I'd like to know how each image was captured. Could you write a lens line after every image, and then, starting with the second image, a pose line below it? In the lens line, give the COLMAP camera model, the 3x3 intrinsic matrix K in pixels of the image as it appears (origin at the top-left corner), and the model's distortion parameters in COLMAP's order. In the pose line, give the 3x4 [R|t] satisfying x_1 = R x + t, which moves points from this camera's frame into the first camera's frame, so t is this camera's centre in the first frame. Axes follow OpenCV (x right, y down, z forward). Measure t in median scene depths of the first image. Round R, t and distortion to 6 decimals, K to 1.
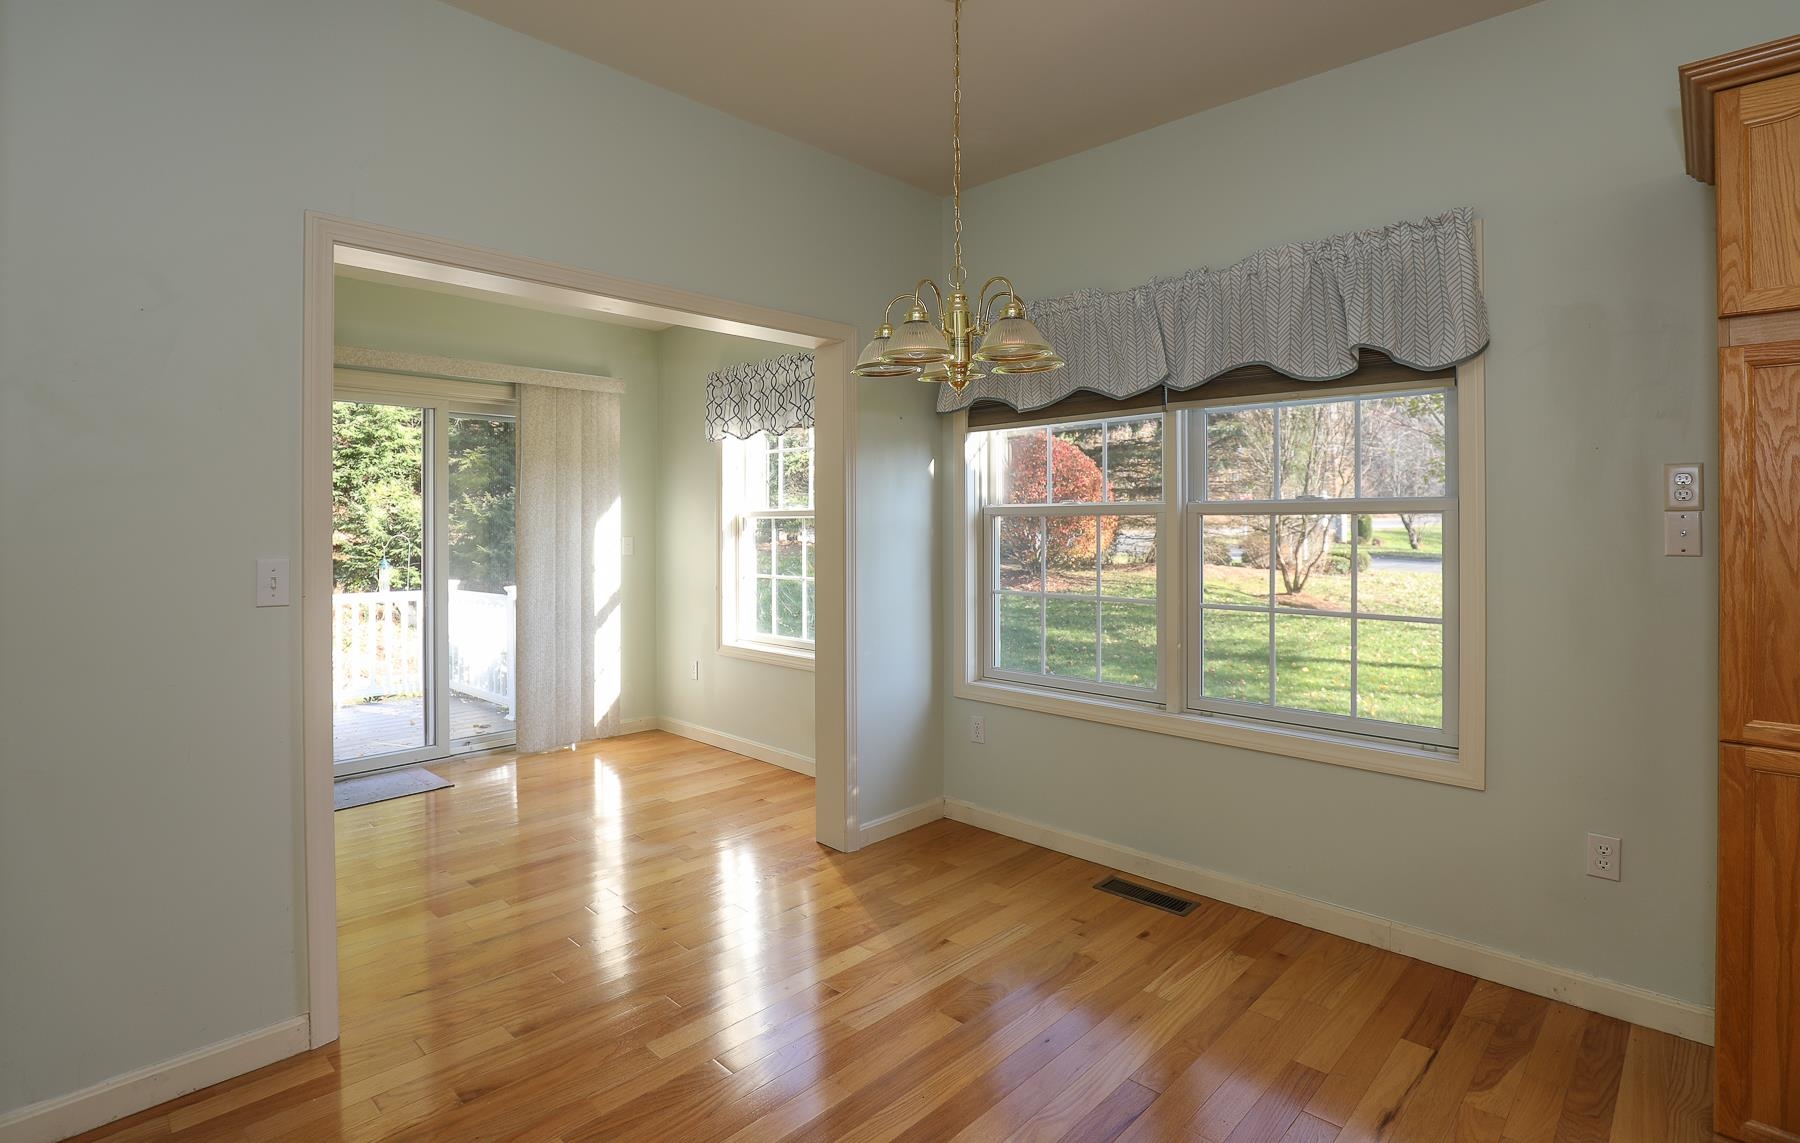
lens RADIAL K [[869.2, 0, 857.3], [0, 869.2, 522.7], [0, 0, 1]] dist [-0.024482, 0.001046]
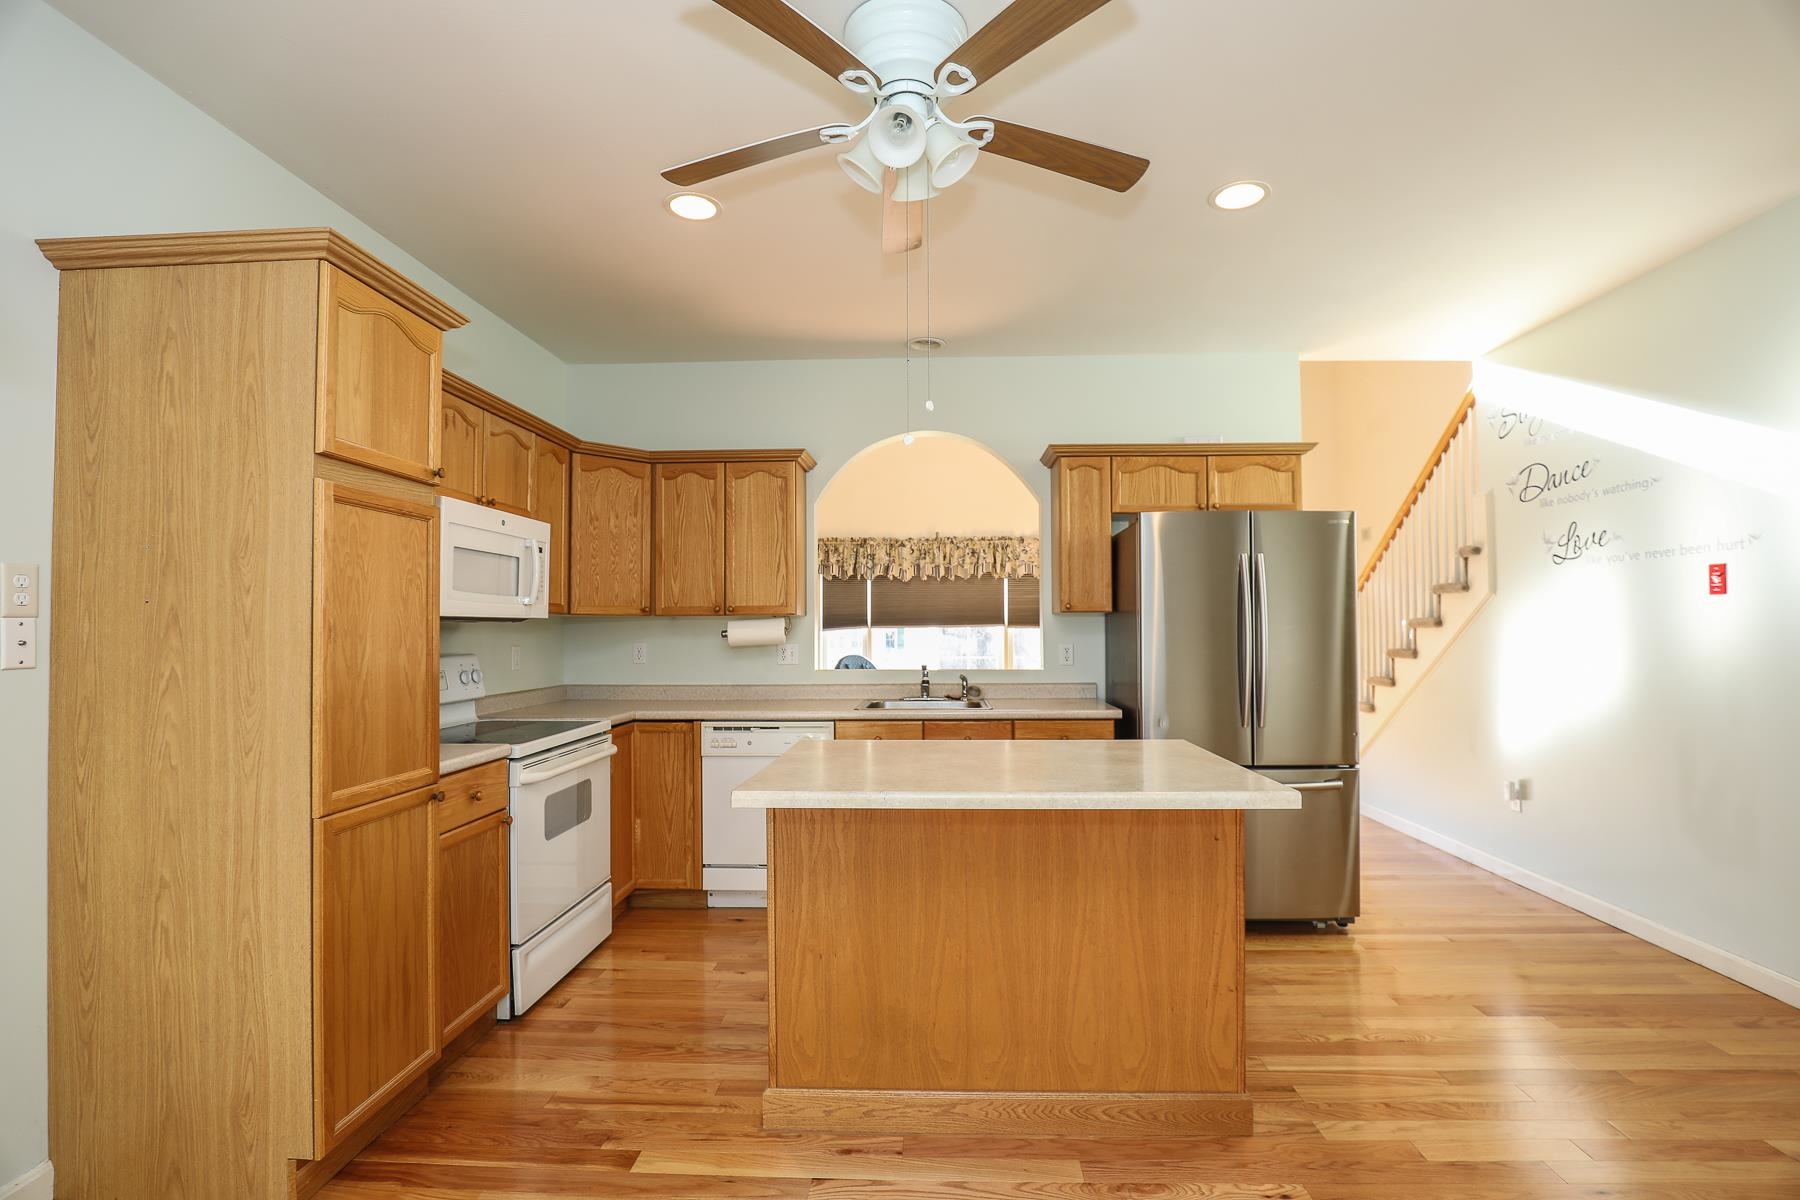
lens RADIAL K [[819.5, 0, 908.3], [0, 819.5, 609.2], [0, 0, 1]] dist [-0.028147, 0.000517]
pose [[-0.681770, 0.021364, 0.731254, -0.116041], [0.005795, 0.999700, -0.023803, 0.001087], [-0.731543, -0.011991, -0.681689, 0.396262]]
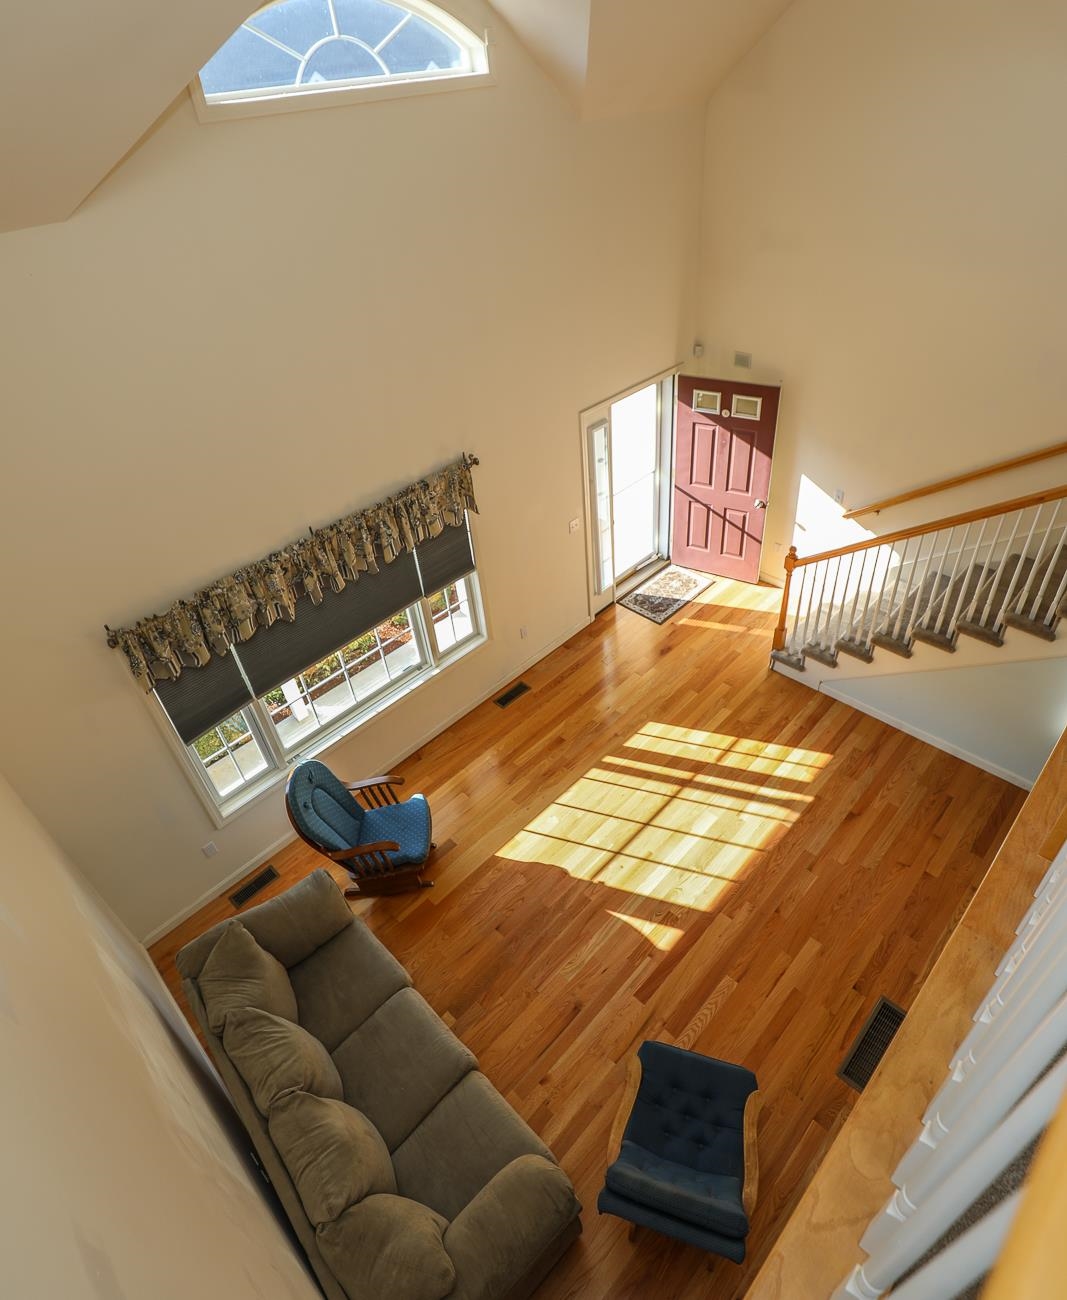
lens RADIAL K [[737.2, 0, 541.0], [0, 737.2, 597.2], [0, 0, 1]] dist [-0.025063, -0.001492]
pose [[-0.996706, 0.073472, 0.034325, 0.794301], [0.079453, 0.800016, 0.594694, -0.664965], [0.016232, 0.595463, -0.803219, -0.020784]]
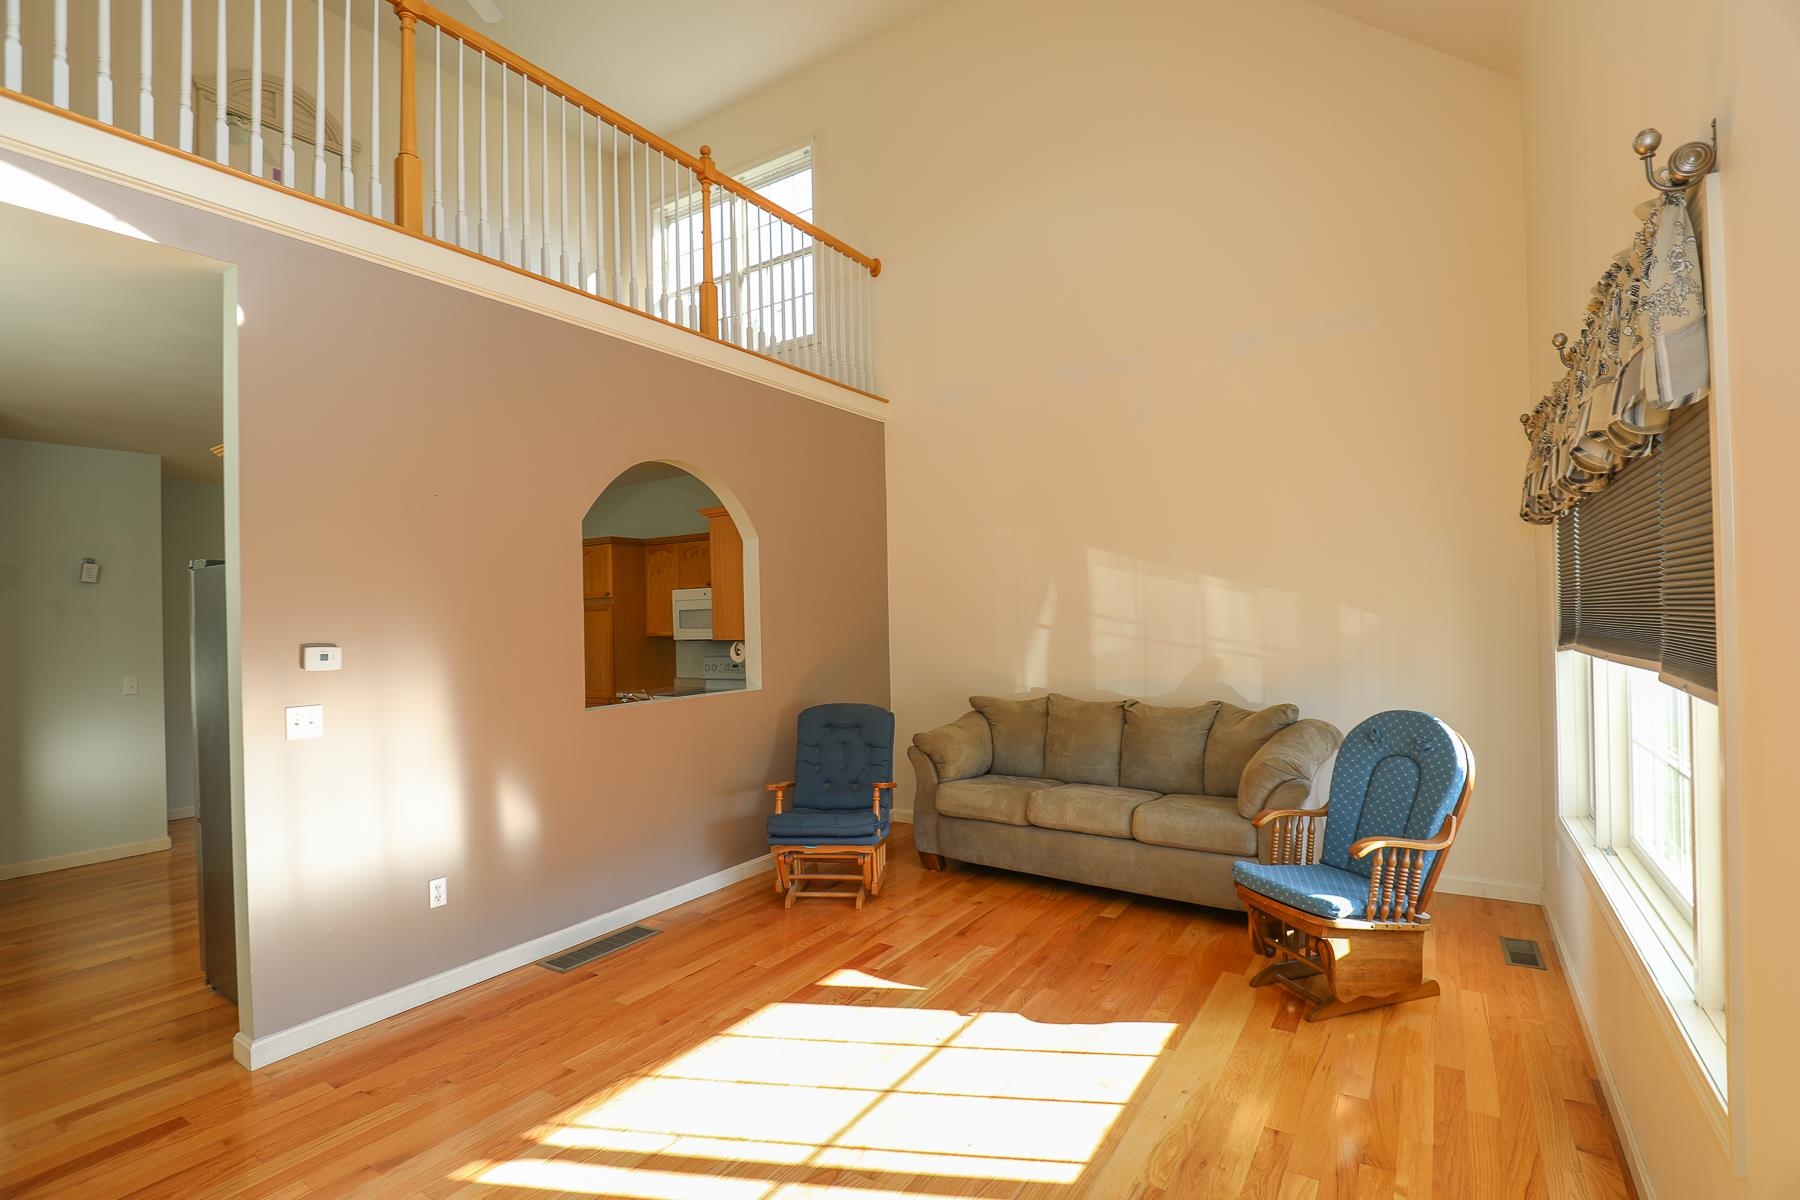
lens RADIAL K [[847.4, 0, 901.3], [0, 847.4, 613.7], [0, 0, 1]] dist [-0.042870, 0.009723]
pose [[0.976315, -0.023679, 0.215053, 0.591008], [0.025716, 0.999647, -0.006678, -0.034581], [-0.214819, 0.012051, 0.976580, -1.235374]]
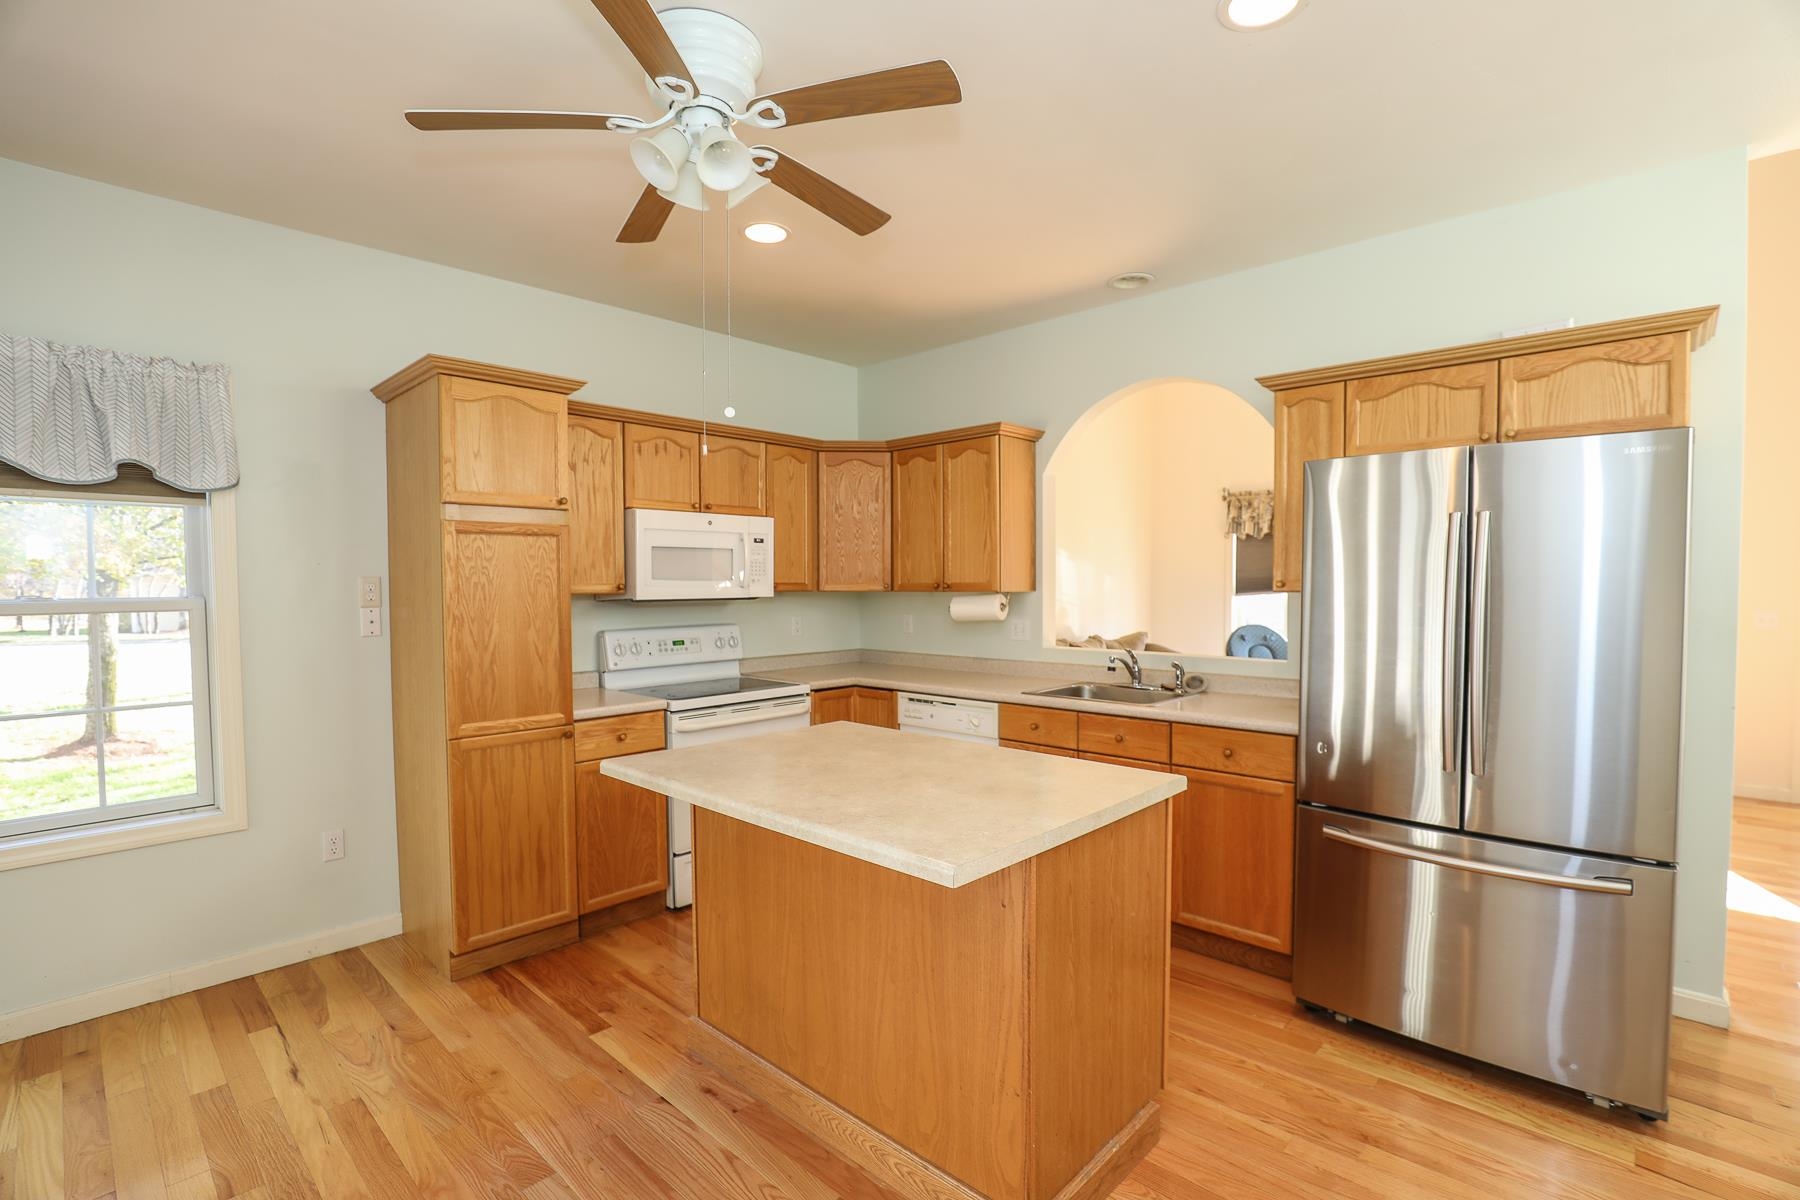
lens RADIAL K [[819.5, 0, 908.3], [0, 819.5, 609.2], [0, 0, 1]] dist [-0.028147, 0.000517]
pose [[-0.044642, -0.031645, 0.998502, -0.249886], [0.005574, 0.999475, 0.031925, -0.023515], [-0.998988, 0.006991, -0.044442, 0.034382]]
